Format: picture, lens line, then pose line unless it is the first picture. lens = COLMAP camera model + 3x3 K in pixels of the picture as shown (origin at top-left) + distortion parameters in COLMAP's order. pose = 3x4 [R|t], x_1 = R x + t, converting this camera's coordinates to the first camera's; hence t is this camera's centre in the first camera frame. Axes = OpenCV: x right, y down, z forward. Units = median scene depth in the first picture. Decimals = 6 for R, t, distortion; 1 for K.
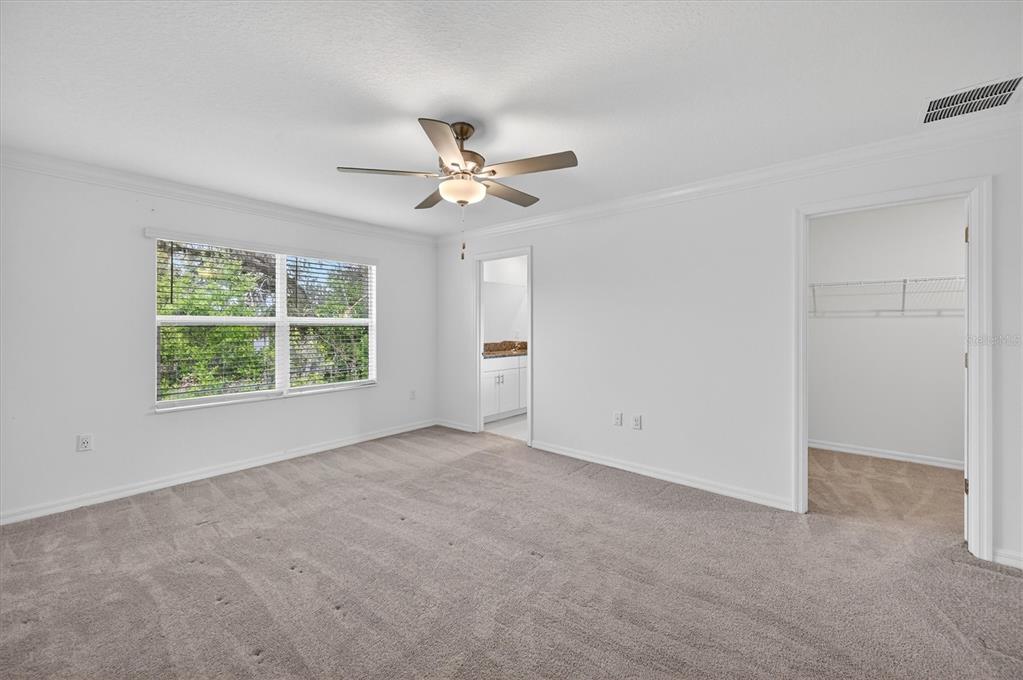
lens RADIAL K [[419.5, 0, 514.2], [0, 419.5, 332.7], [0, 0, 1]] dist [0.012166, -0.001266]
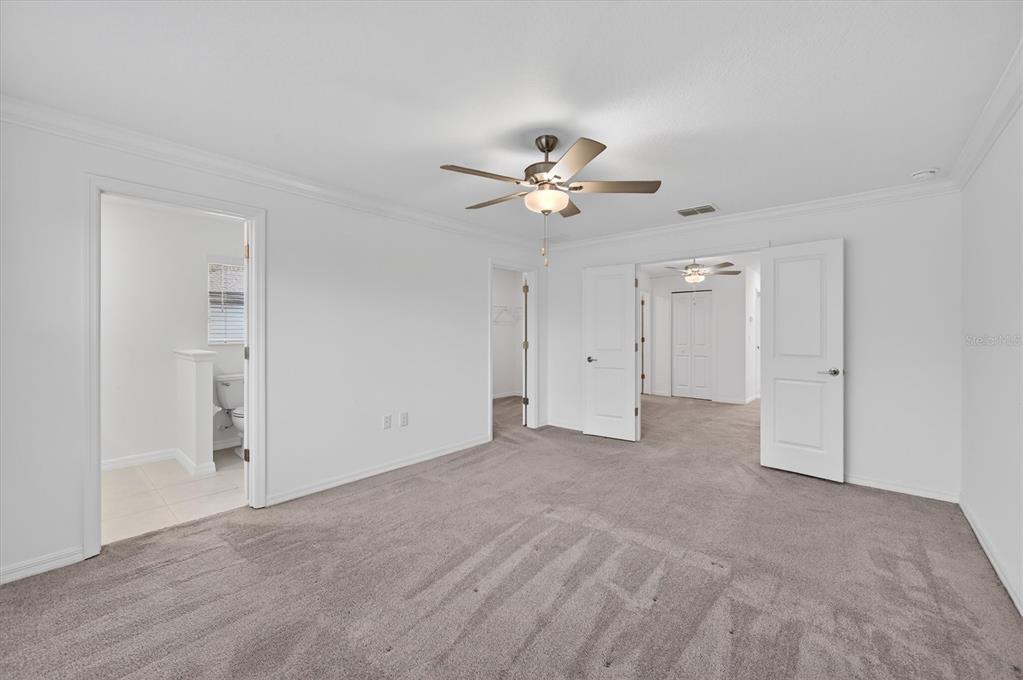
lens RADIAL K [[419.5, 0, 511.9], [0, 419.5, 334.2], [0, 0, 1]] dist [0.012166, -0.001266]
pose [[-0.019348, -0.010860, 0.999754, -0.782416], [0.010569, 0.999883, 0.011066, -0.013683], [-0.999757, 0.010781, -0.019231, 0.735658]]
